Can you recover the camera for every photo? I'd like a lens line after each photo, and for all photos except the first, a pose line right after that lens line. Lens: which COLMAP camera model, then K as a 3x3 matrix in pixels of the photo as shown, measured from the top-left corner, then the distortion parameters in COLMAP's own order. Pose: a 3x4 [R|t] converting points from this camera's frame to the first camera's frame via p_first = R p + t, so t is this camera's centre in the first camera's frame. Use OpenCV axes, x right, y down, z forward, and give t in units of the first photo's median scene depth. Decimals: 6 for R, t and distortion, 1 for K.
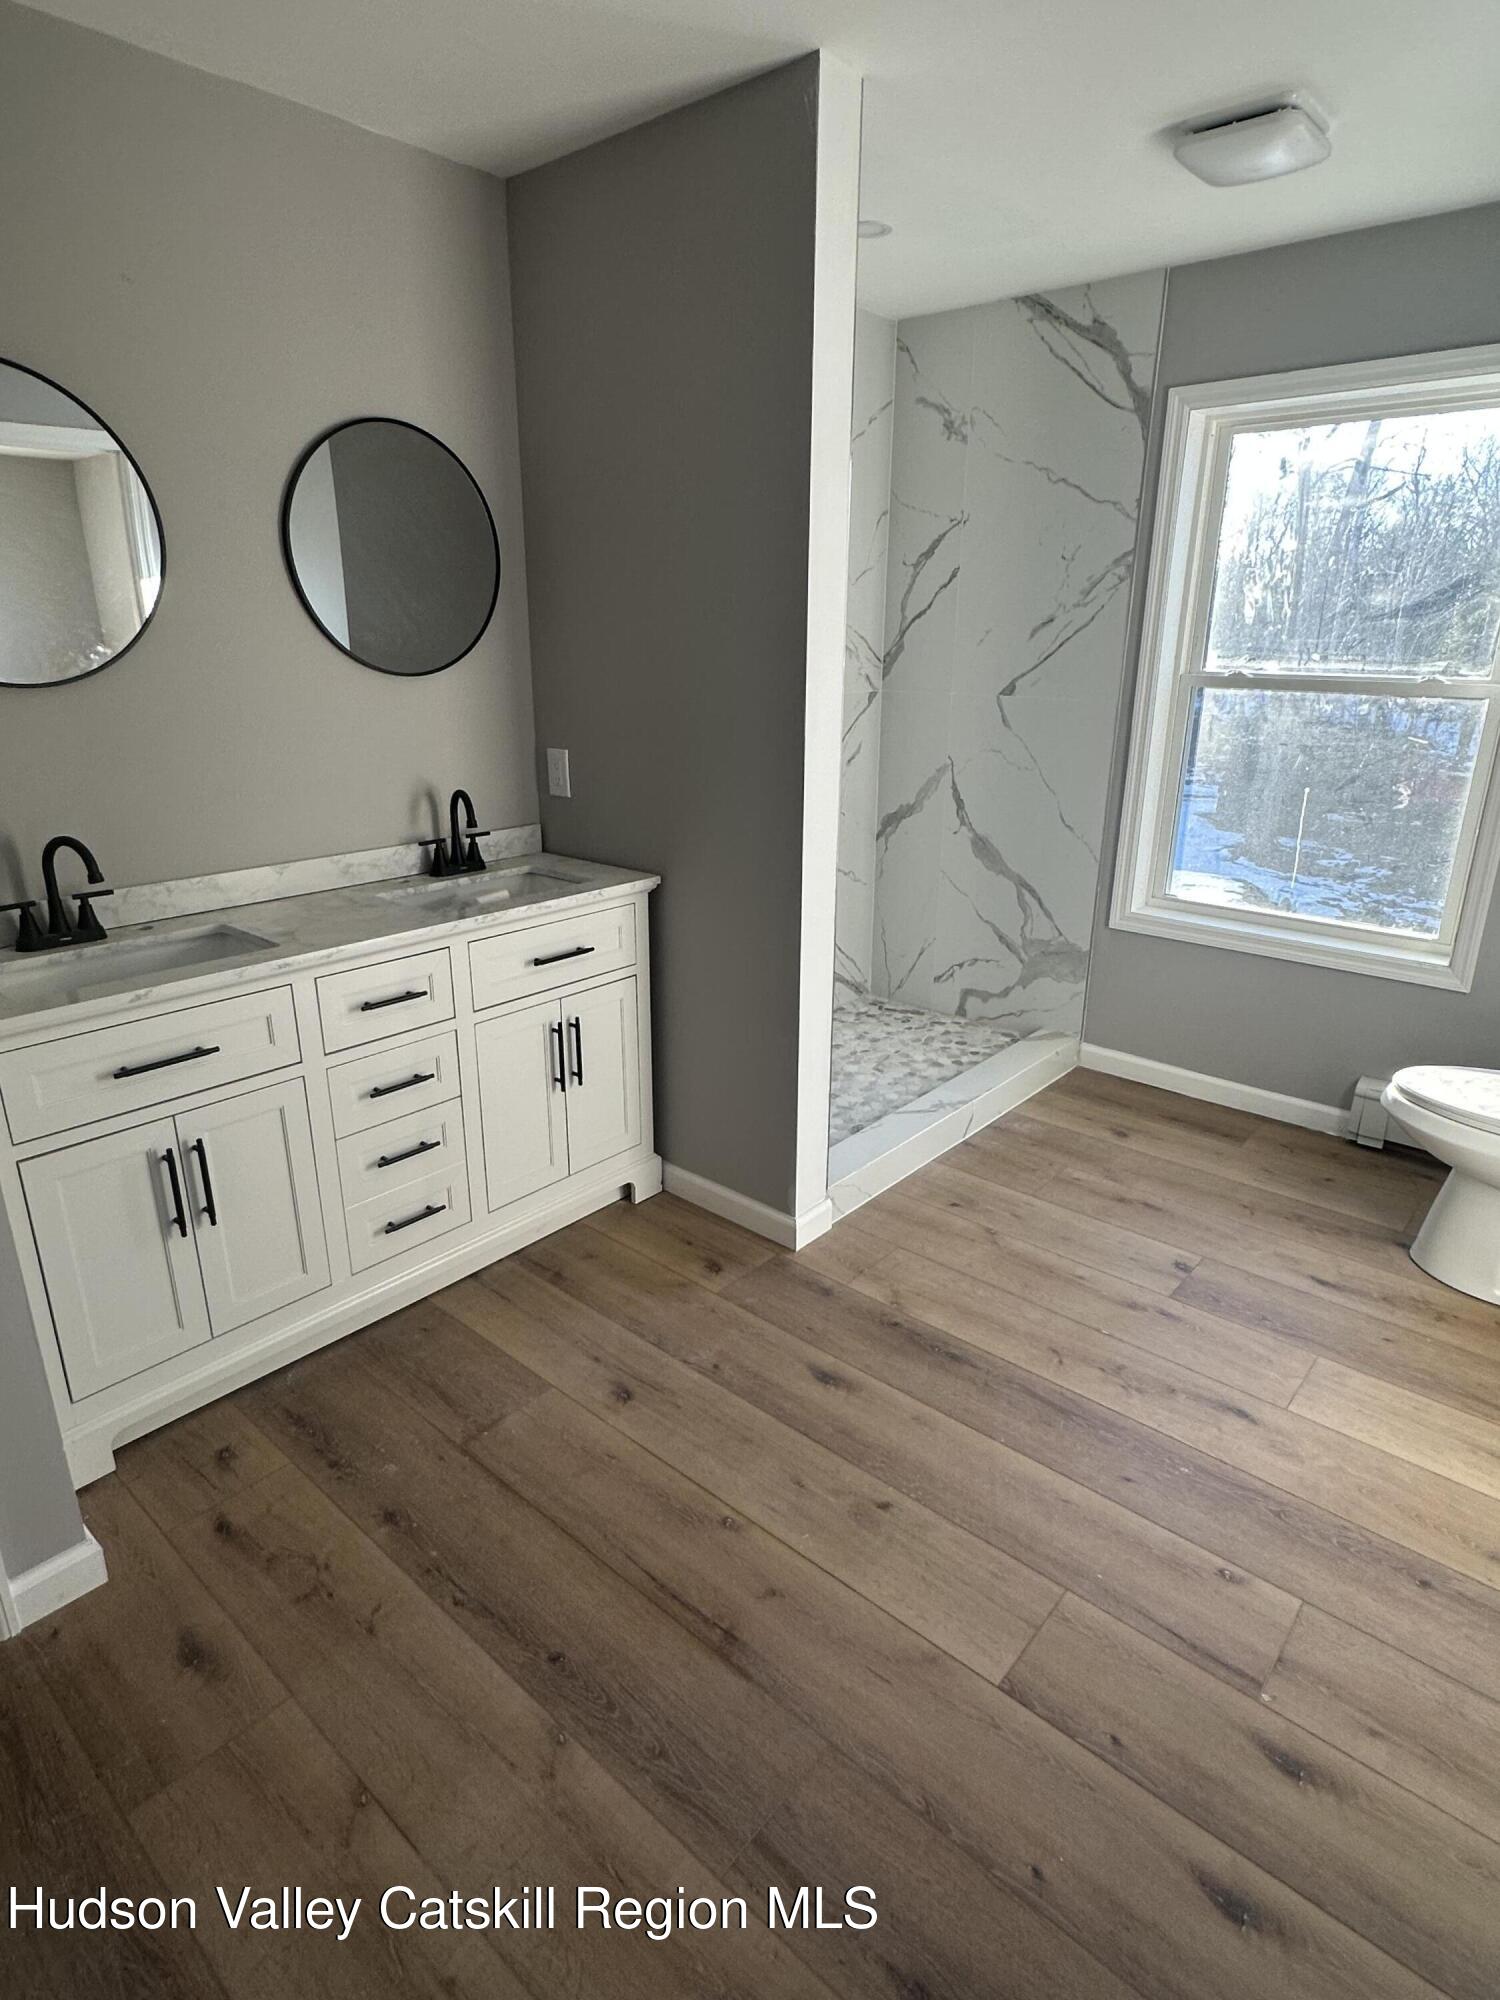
lens RADIAL K [[1093.7, 0, 737.8], [0, 1093.7, 995.0], [0, 0, 1]] dist [0.005607, 0.000618]
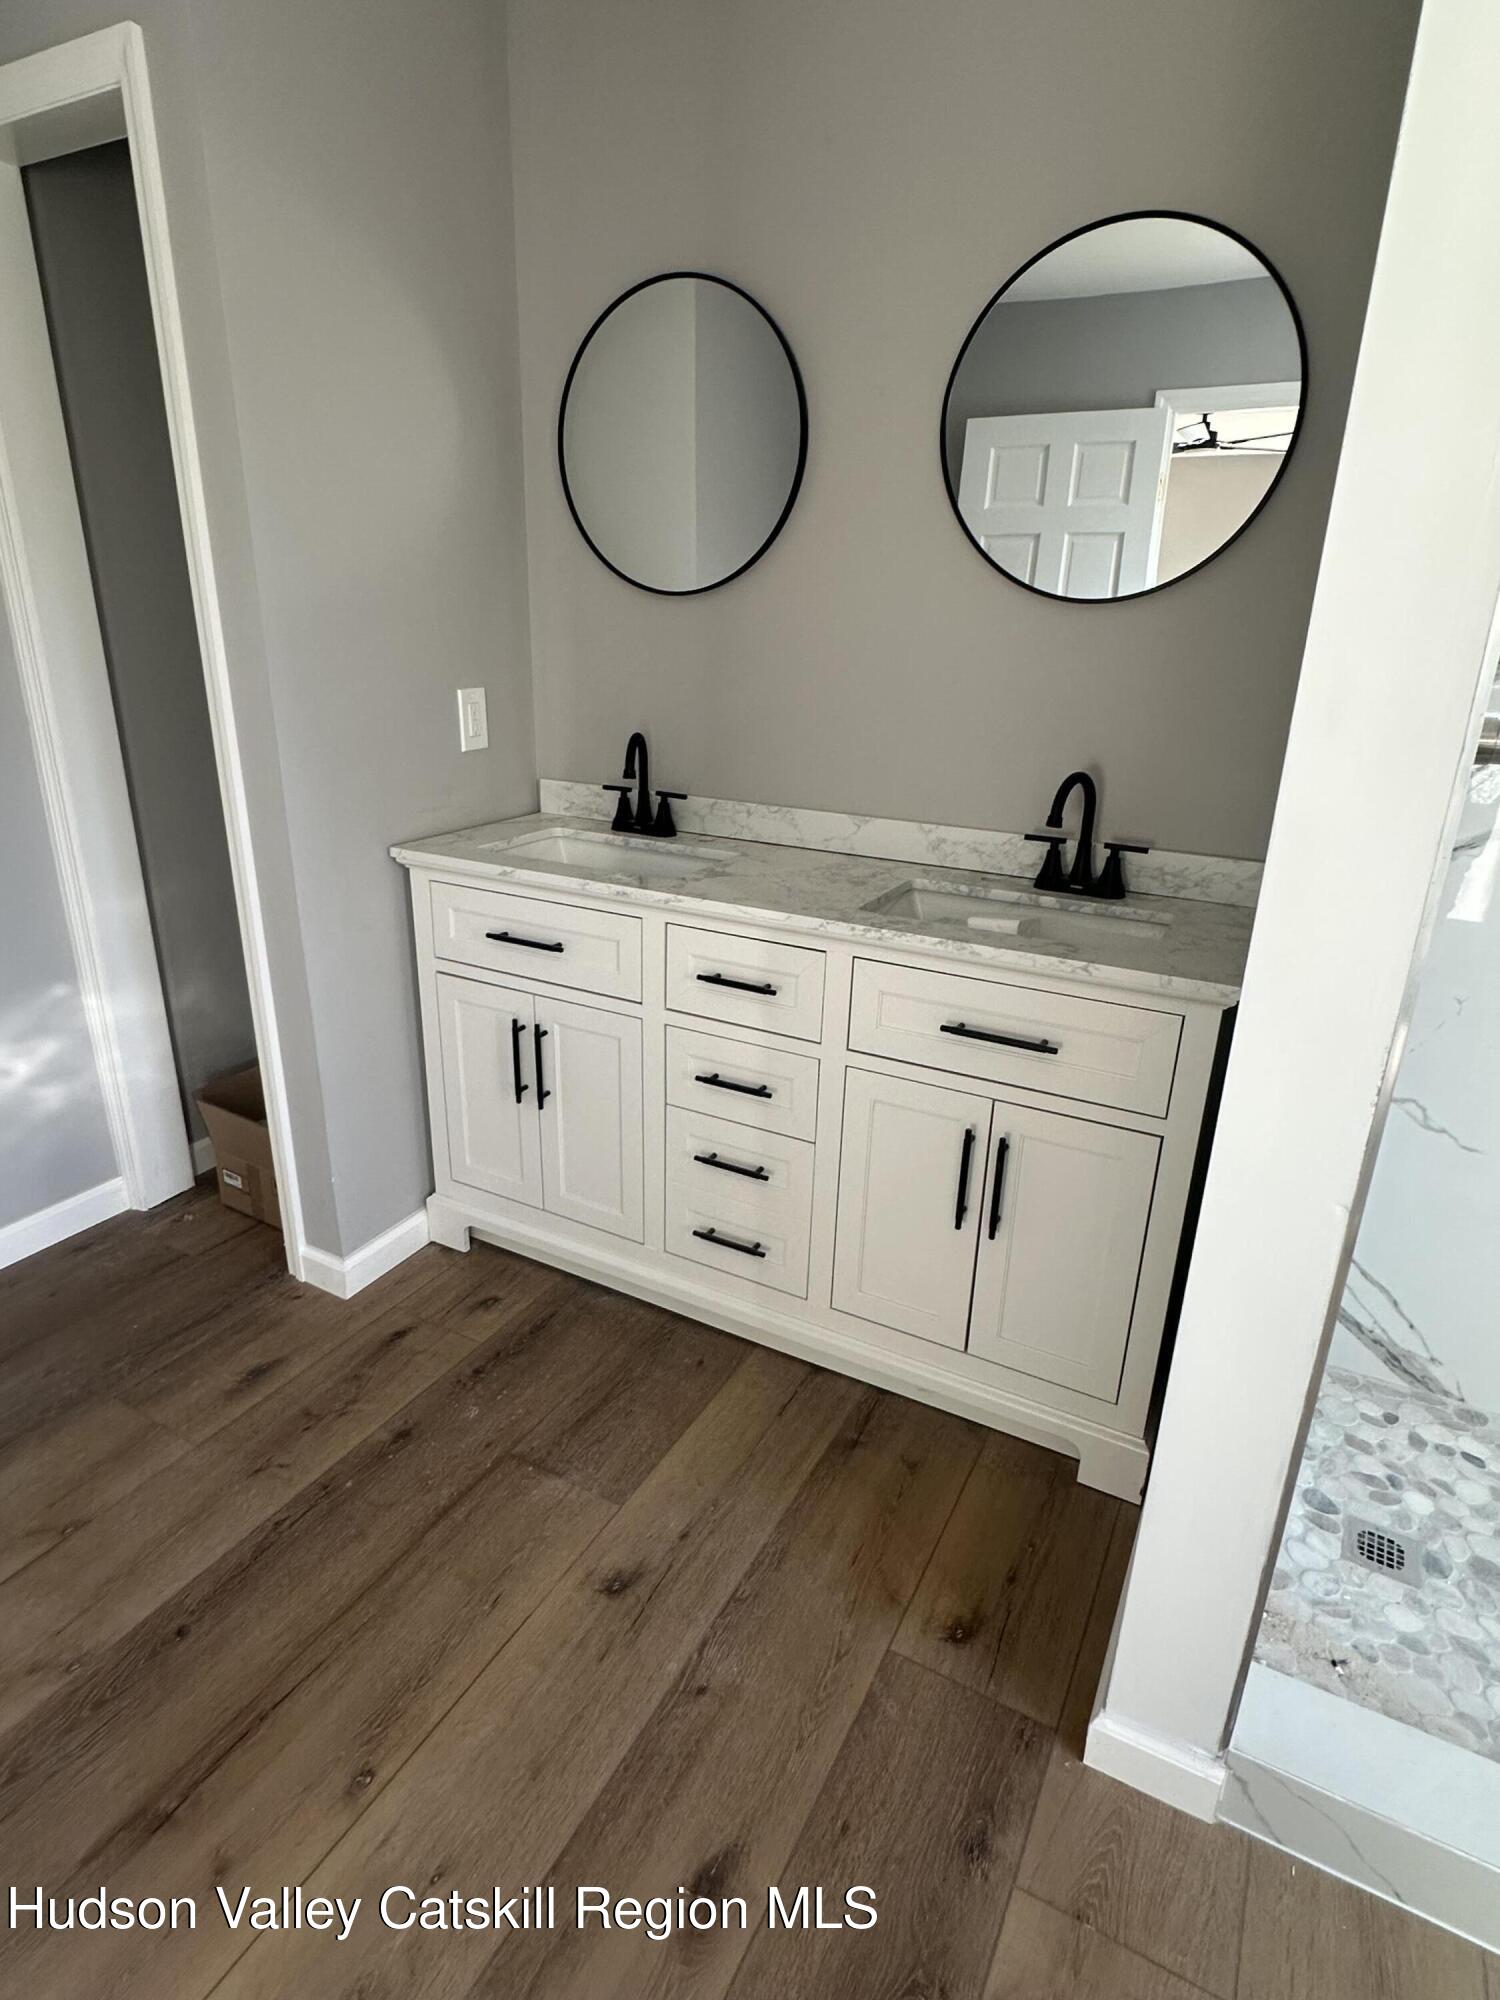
lens RADIAL K [[1093.7, 0, 740.0], [0, 1093.7, 1005.0], [0, 0, 1]] dist [0.005607, 0.000618]
pose [[0.214326, 0.336981, -0.916792, 0.432563], [-0.327495, 0.909065, 0.257580, -0.188477], [0.920224, 0.245039, 0.305196, 0.739477]]
